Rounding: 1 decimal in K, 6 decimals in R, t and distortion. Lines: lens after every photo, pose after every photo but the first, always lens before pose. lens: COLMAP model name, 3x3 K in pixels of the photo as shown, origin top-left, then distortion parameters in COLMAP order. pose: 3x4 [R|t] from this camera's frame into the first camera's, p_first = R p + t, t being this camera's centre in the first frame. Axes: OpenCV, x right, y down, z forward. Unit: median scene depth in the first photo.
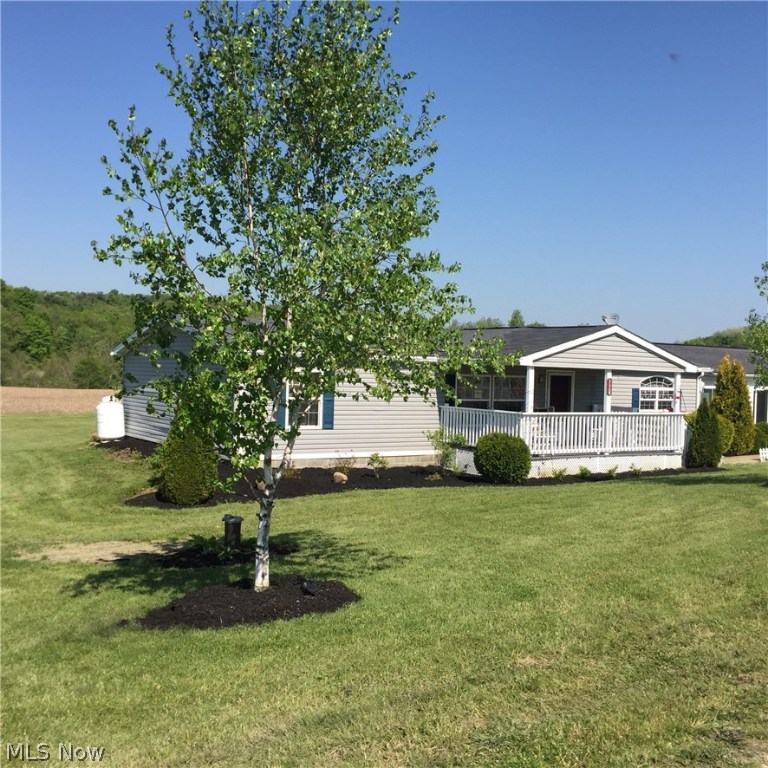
lens RADIAL K [[870.4, 0, 374.8], [0, 870.4, 385.9], [0, 0, 1]] dist [0.058585, -0.023862]
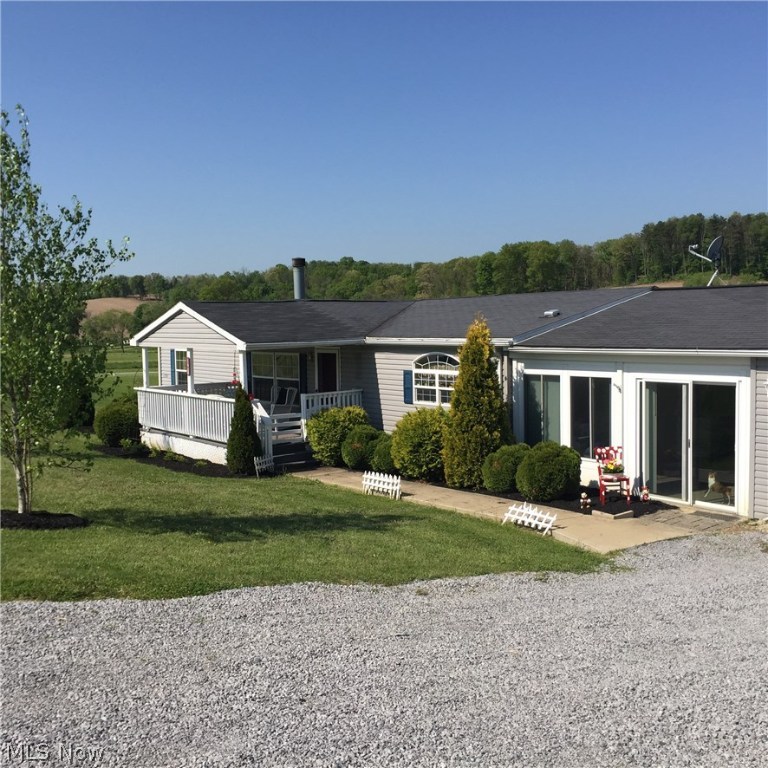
lens RADIAL K [[870.4, 0, 374.8], [0, 870.4, 385.9], [0, 0, 1]] dist [0.058585, -0.023862]
pose [[0.099969, 0.040911, -0.994149, 1.229450], [-0.000185, 0.999155, 0.041099, -0.016898], [0.994991, -0.003925, 0.099892, 1.103677]]
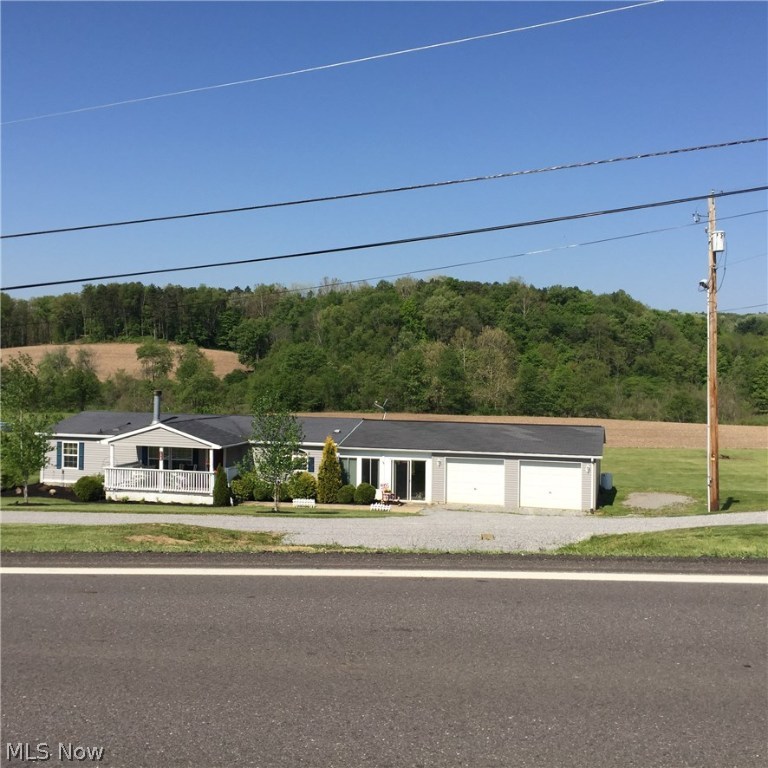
lens RADIAL K [[880.2, 0, 376.8], [0, 880.2, 403.1], [0, 0, 1]] dist [0.059801, 0.014744]
pose [[0.677097, 0.004101, -0.735882, 1.965032], [-0.009506, 0.999950, -0.003174, -0.109475], [0.735832, 0.009145, 0.677102, 0.060367]]
